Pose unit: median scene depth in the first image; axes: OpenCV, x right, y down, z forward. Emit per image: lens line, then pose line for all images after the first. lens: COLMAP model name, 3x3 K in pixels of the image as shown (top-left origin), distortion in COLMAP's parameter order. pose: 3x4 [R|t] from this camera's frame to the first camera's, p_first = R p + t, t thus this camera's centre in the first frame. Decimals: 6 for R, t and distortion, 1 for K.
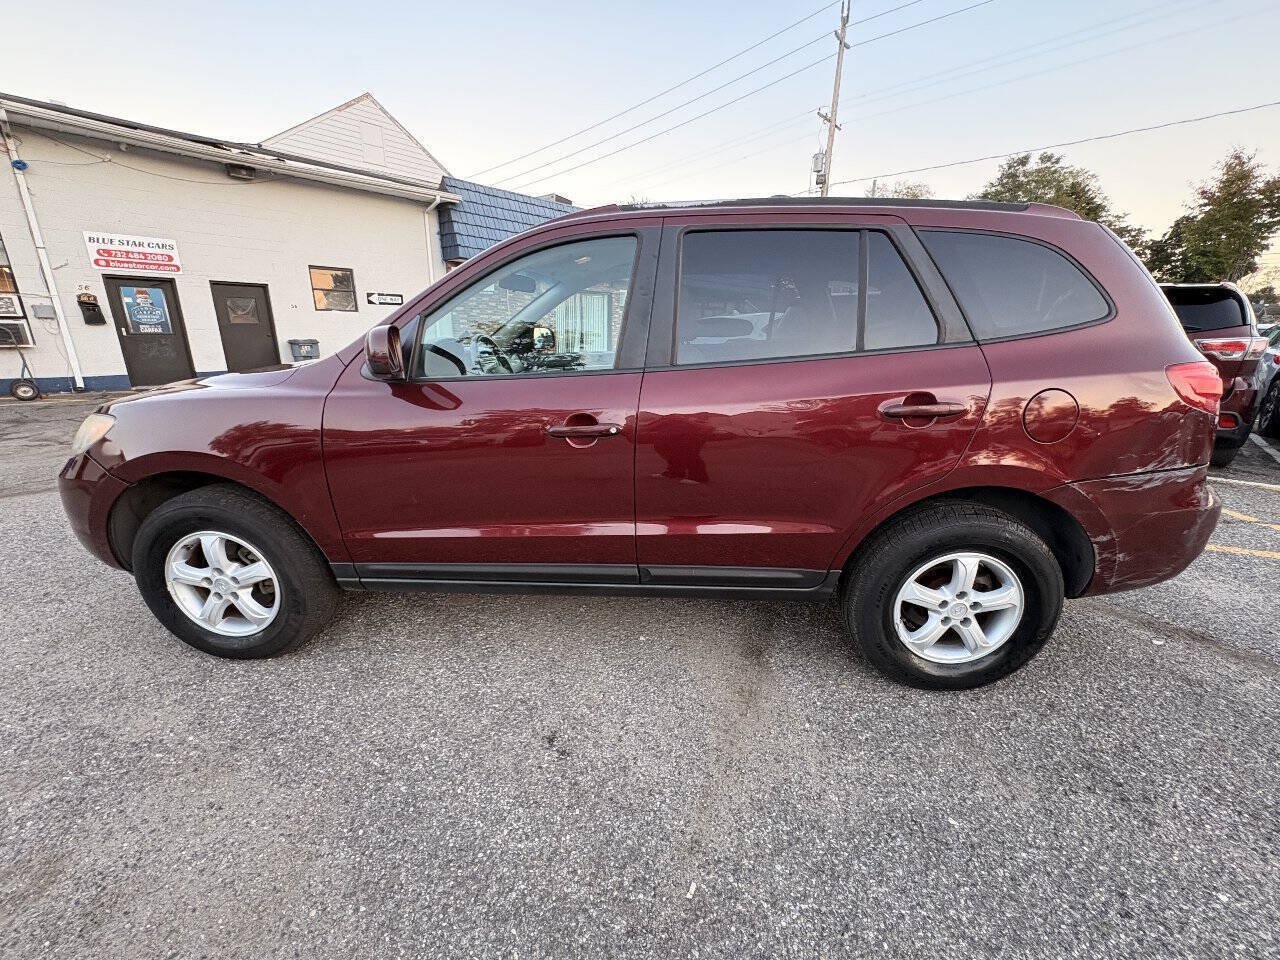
lens RADIAL K [[495.1, 0, 645.9], [0, 495.1, 476.0], [0, 0, 1]] dist [-0.000704, 0.000396]
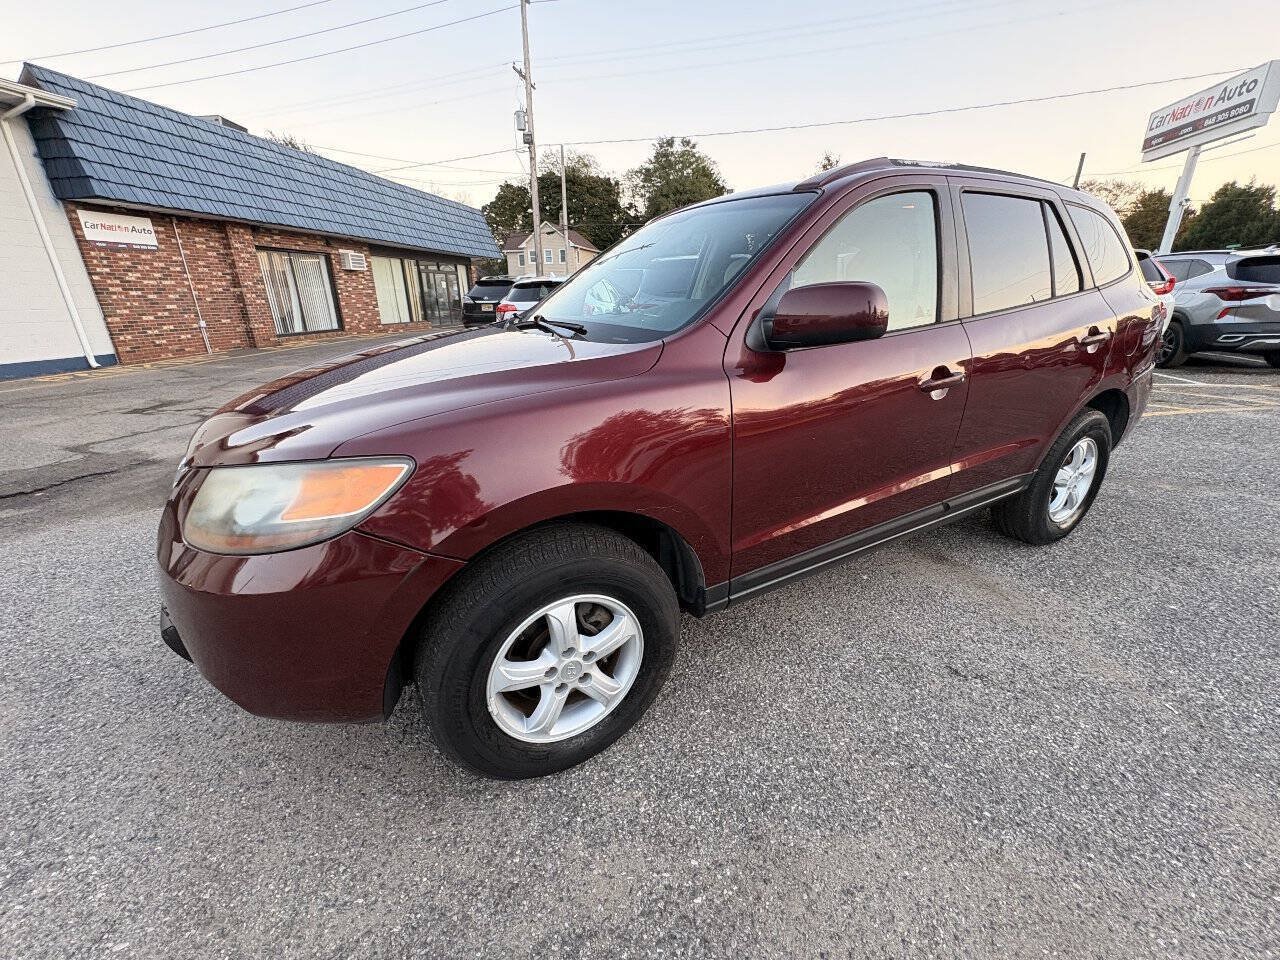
lens RADIAL K [[495.1, 0, 638.2], [0, 495.1, 474.1], [0, 0, 1]] dist [-0.000704, 0.000396]
pose [[0.855900, -0.200141, 0.476843, -0.137428], [0.170970, 0.979736, 0.104337, -0.013710], [-0.488062, -0.007776, 0.872774, 0.045709]]
